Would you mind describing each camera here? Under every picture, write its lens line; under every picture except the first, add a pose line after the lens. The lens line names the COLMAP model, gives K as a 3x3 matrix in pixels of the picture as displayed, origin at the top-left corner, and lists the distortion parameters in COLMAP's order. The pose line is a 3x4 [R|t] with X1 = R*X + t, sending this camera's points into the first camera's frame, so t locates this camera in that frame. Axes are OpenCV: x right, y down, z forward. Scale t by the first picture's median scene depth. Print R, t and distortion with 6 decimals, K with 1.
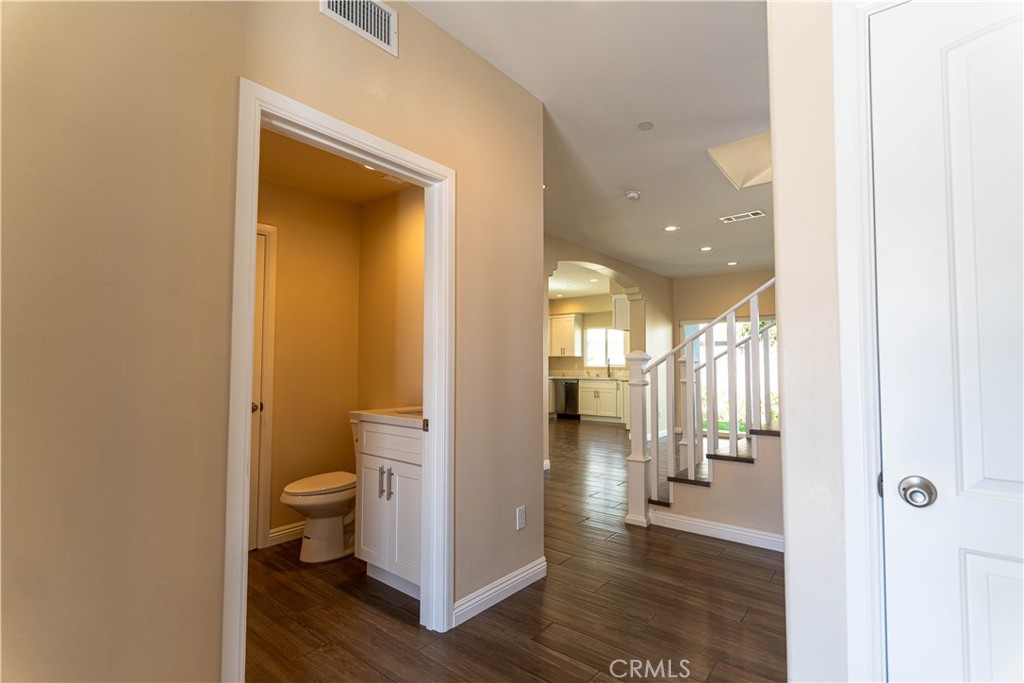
lens RADIAL K [[484.6, 0, 512.0], [0, 484.6, 341.5], [0, 0, 1]] dist [0.003640, -0.000139]
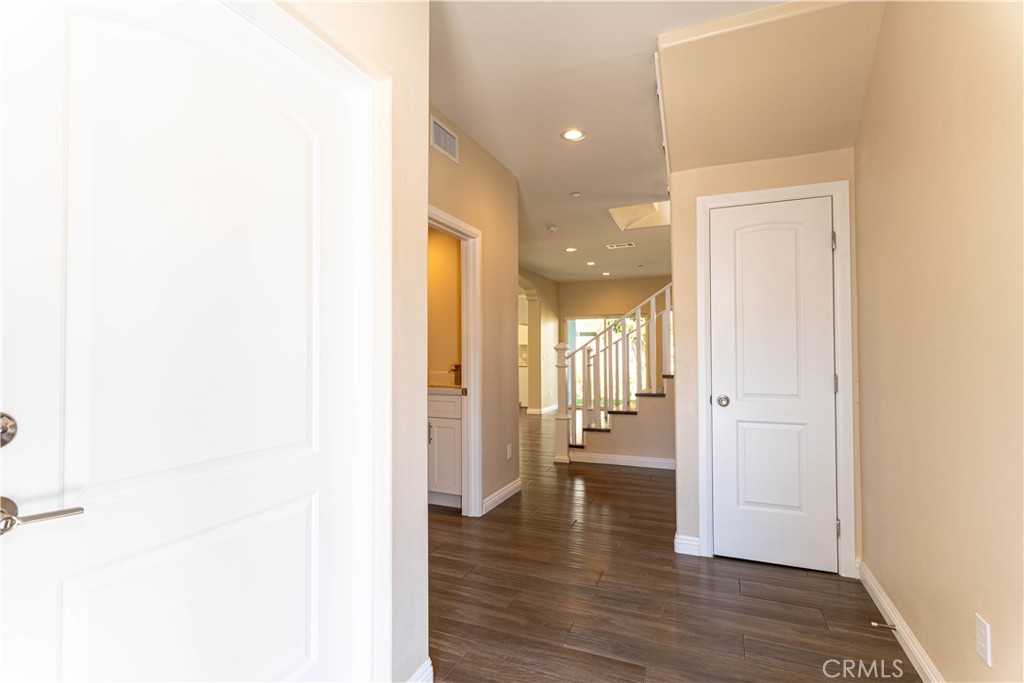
lens RADIAL K [[484.6, 0, 512.0], [0, 484.6, 341.5], [0, 0, 1]] dist [0.003640, -0.000139]
pose [[0.961079, -0.000155, 0.276274, -0.279847], [-0.006456, 0.999714, 0.023017, -0.018236], [-0.276198, -0.023905, 0.960803, -0.338720]]
